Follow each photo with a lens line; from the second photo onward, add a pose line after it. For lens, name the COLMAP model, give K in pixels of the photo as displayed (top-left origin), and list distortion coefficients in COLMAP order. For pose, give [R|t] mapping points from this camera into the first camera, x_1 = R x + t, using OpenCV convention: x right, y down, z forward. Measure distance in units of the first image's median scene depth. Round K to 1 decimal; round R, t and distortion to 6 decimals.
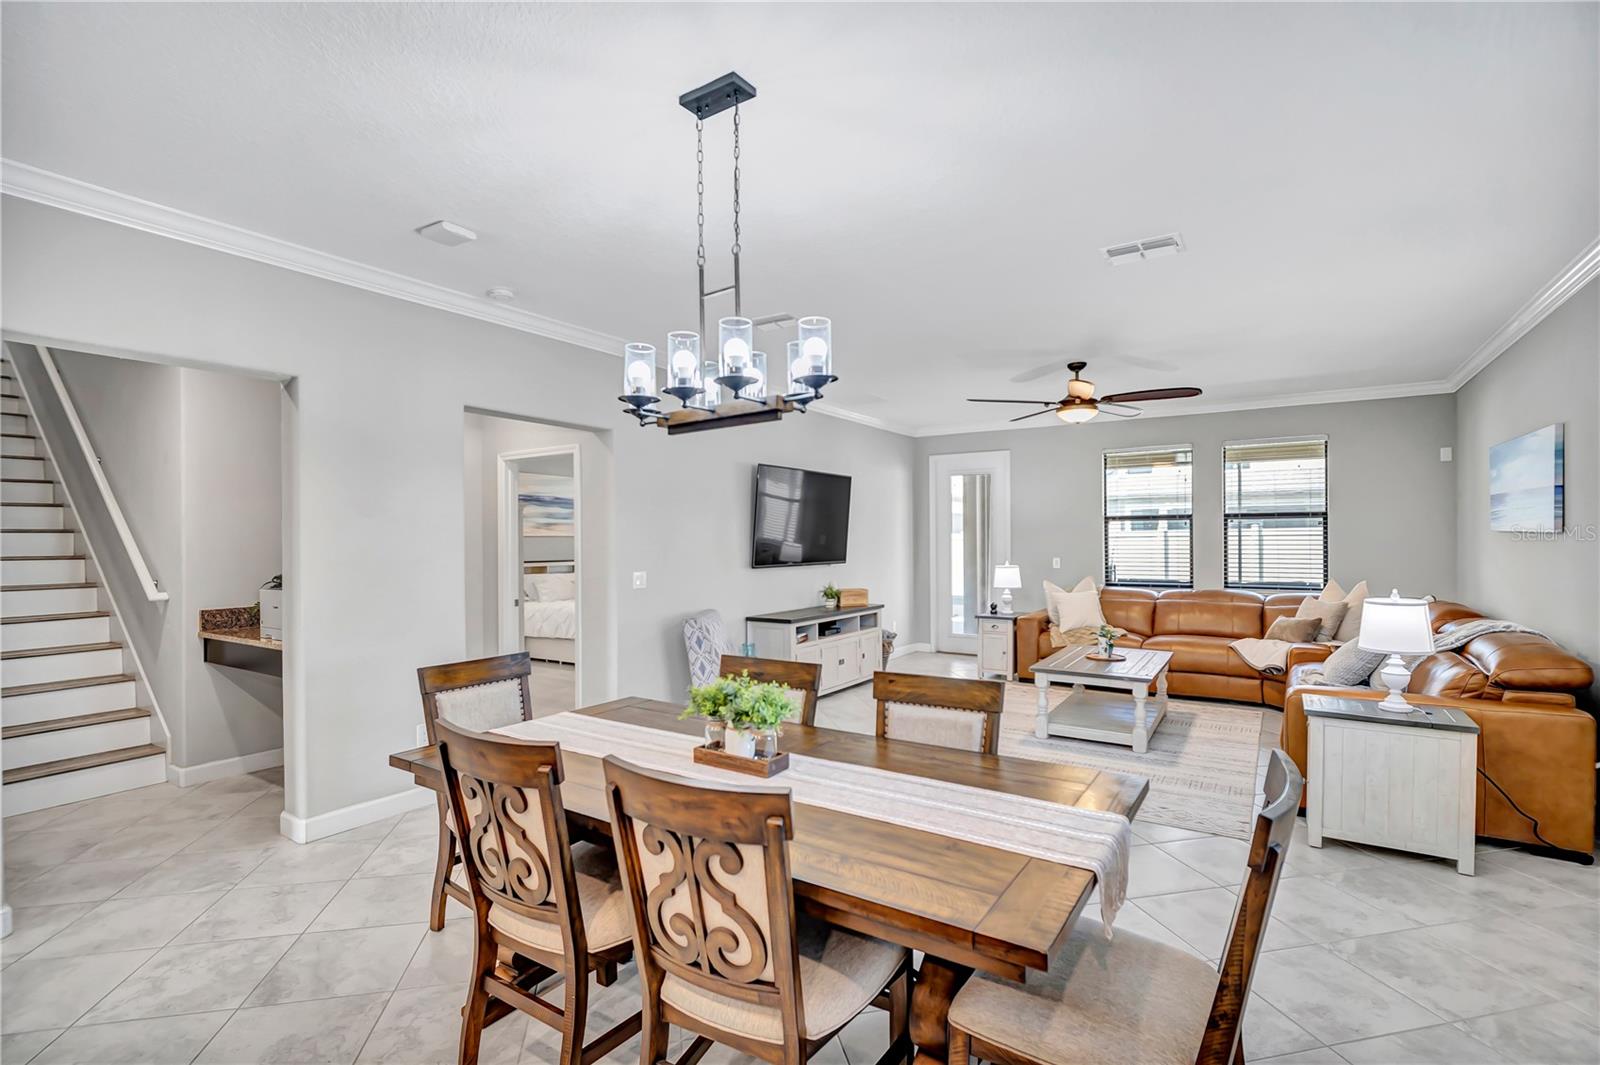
lens RADIAL K [[743.5, 0, 809.3], [0, 743.5, 537.9], [0, 0, 1]] dist [0.003357, -0.007906]
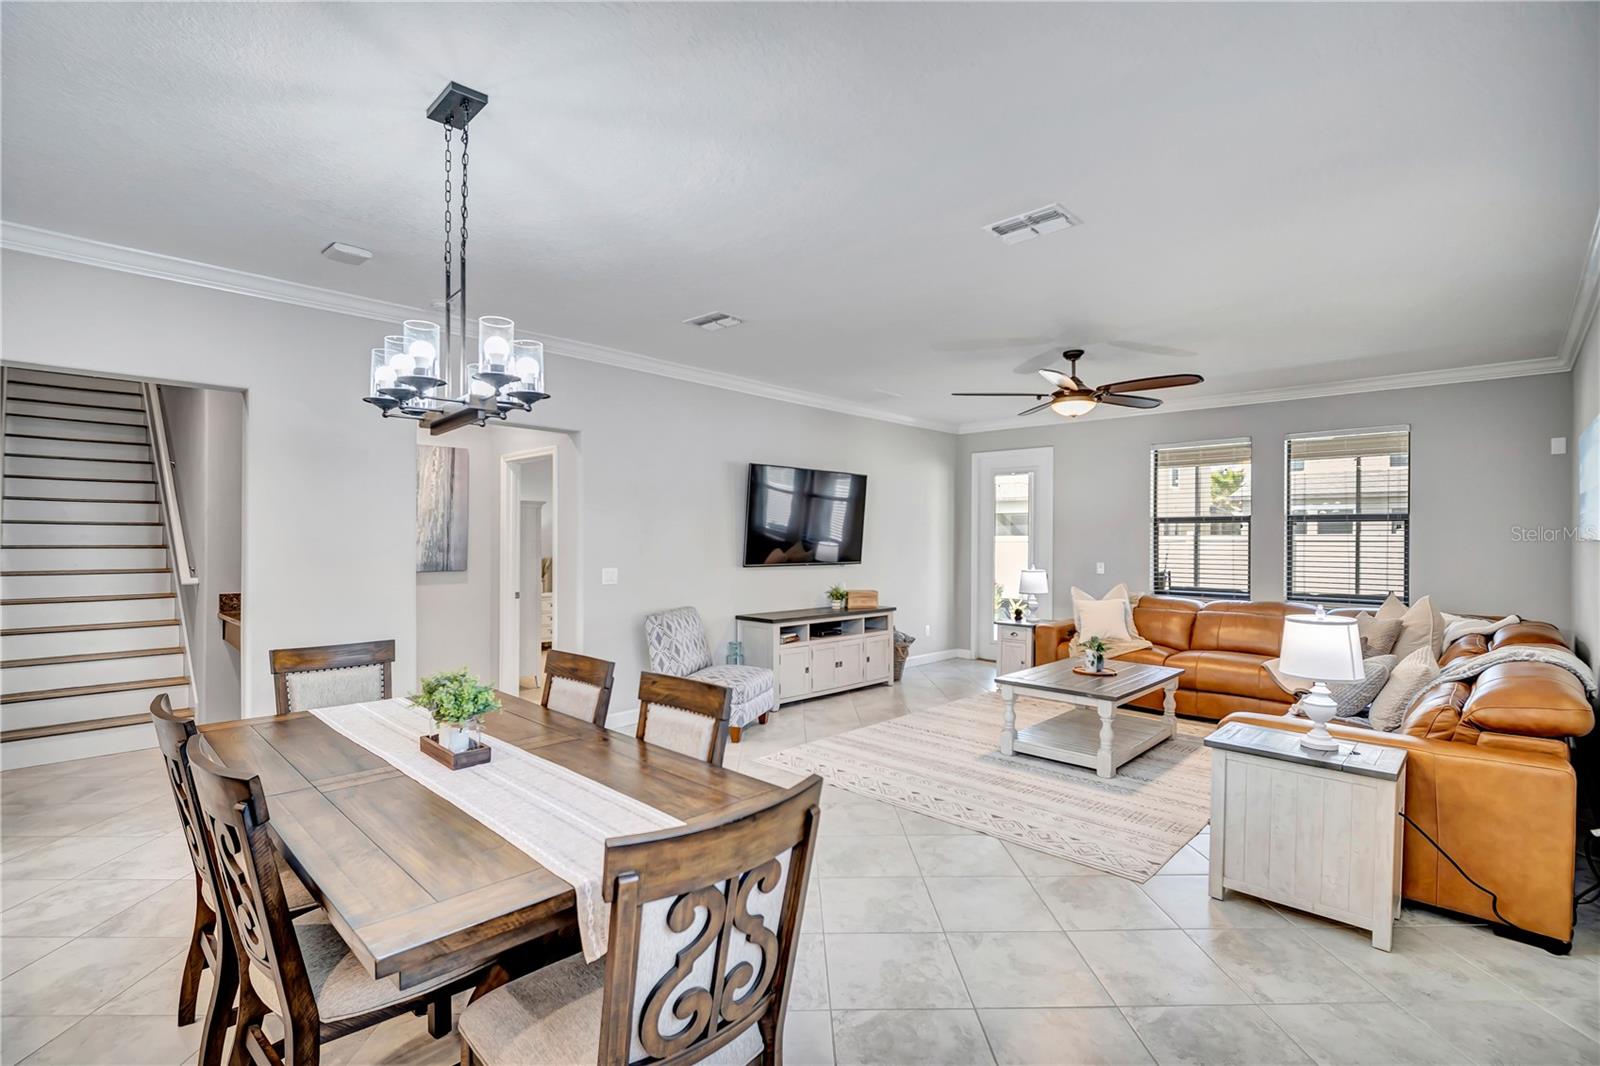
lens RADIAL K [[743.5, 0, 809.3], [0, 743.5, 538.4], [0, 0, 1]] dist [0.003357, -0.007906]
pose [[0.981641, 0.011478, -0.190391, 0.244947], [-0.011376, 0.999934, 0.001629, -0.000860], [0.190398, 0.000567, 0.981707, 0.036181]]
